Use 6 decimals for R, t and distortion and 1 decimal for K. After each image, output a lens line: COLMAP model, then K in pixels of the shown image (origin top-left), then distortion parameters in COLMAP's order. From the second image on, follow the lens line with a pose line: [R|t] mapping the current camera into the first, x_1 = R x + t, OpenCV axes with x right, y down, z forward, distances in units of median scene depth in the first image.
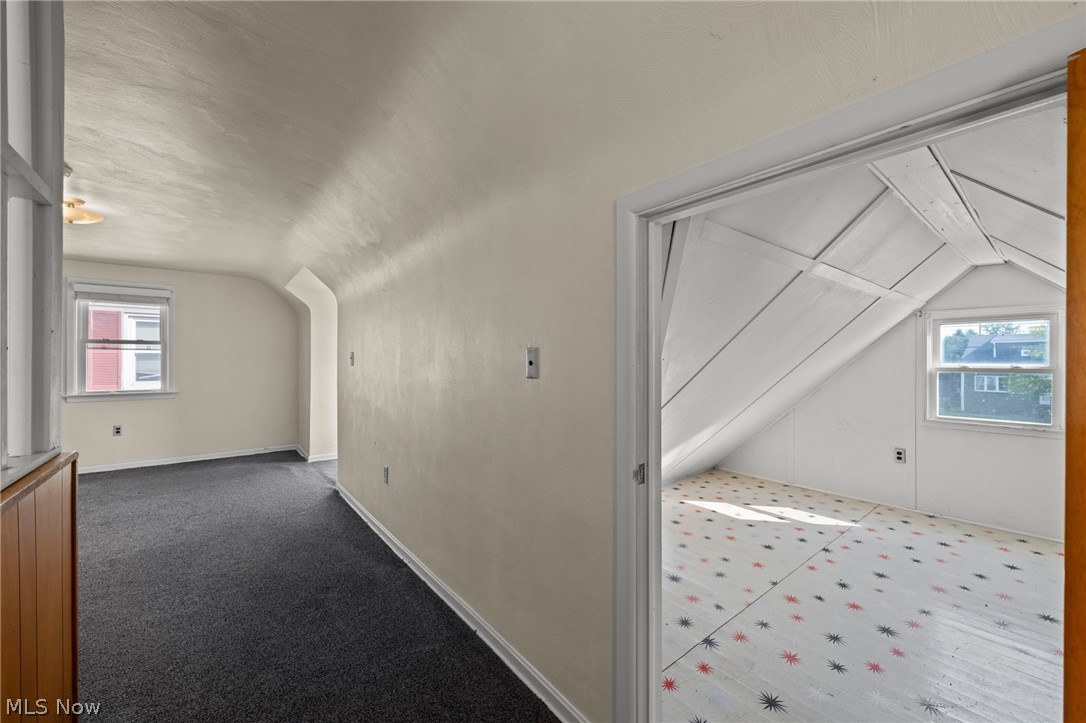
lens RADIAL K [[418.5, 0, 544.5], [0, 418.5, 360.7], [0, 0, 1]] dist [-0.003660, 0.000247]
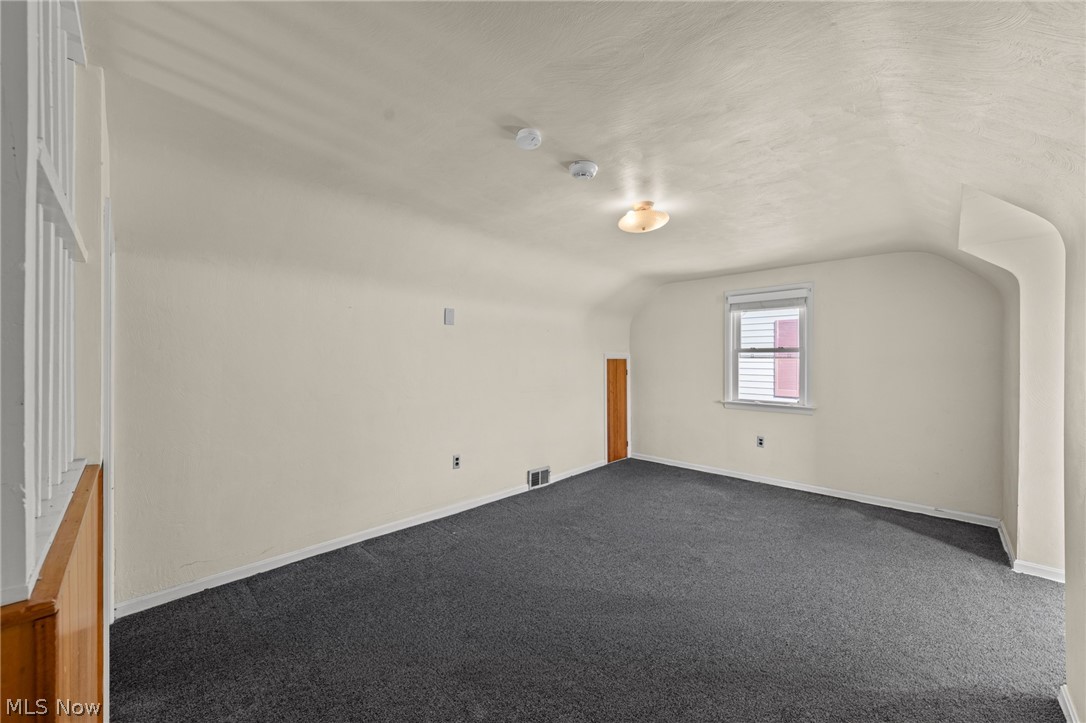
lens RADIAL K [[418.5, 0, 537.7], [0, 418.5, 358.6], [0, 0, 1]] dist [-0.003660, 0.000247]
pose [[0.132135, -0.004425, -0.991222, -0.129744], [-0.005523, 0.999971, -0.005200, -0.018031], [0.991216, 0.006161, 0.132107, 0.356666]]
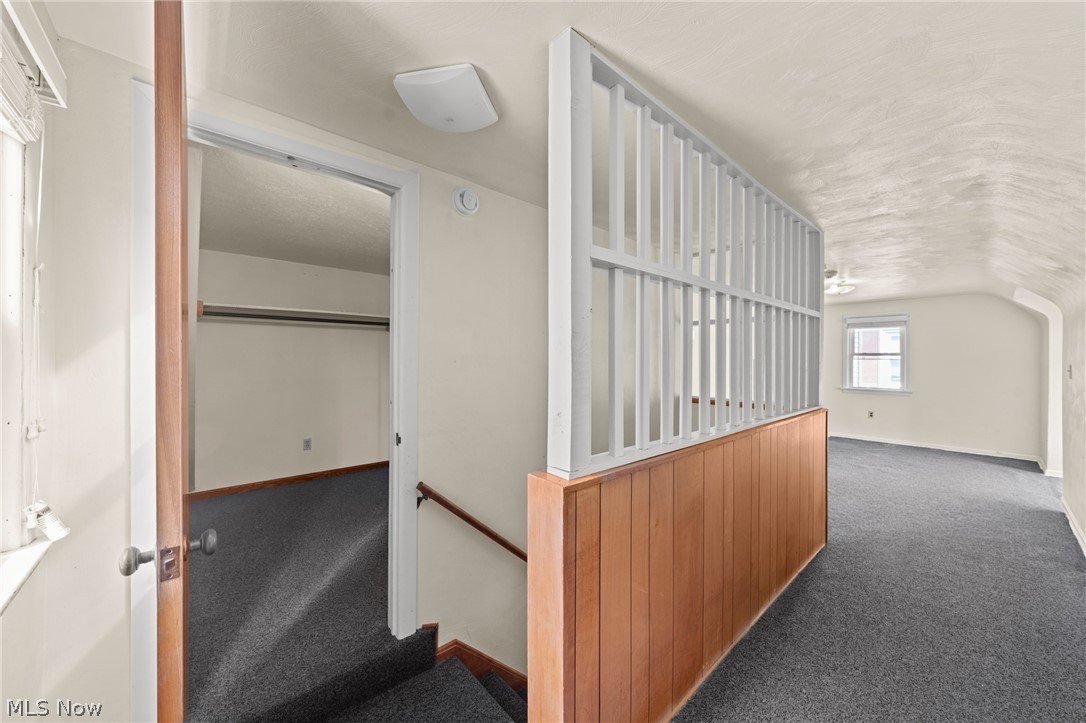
lens RADIAL K [[392.5, 0, 544.1], [0, 392.5, 358.6], [0, 0, 1]] dist [-0.003481, -0.000116]
pose [[0.043812, -0.002674, -0.999036, 0.311796], [-0.007181, 0.999970, -0.002992, -0.018001], [0.999014, 0.007305, 0.043791, -0.220047]]
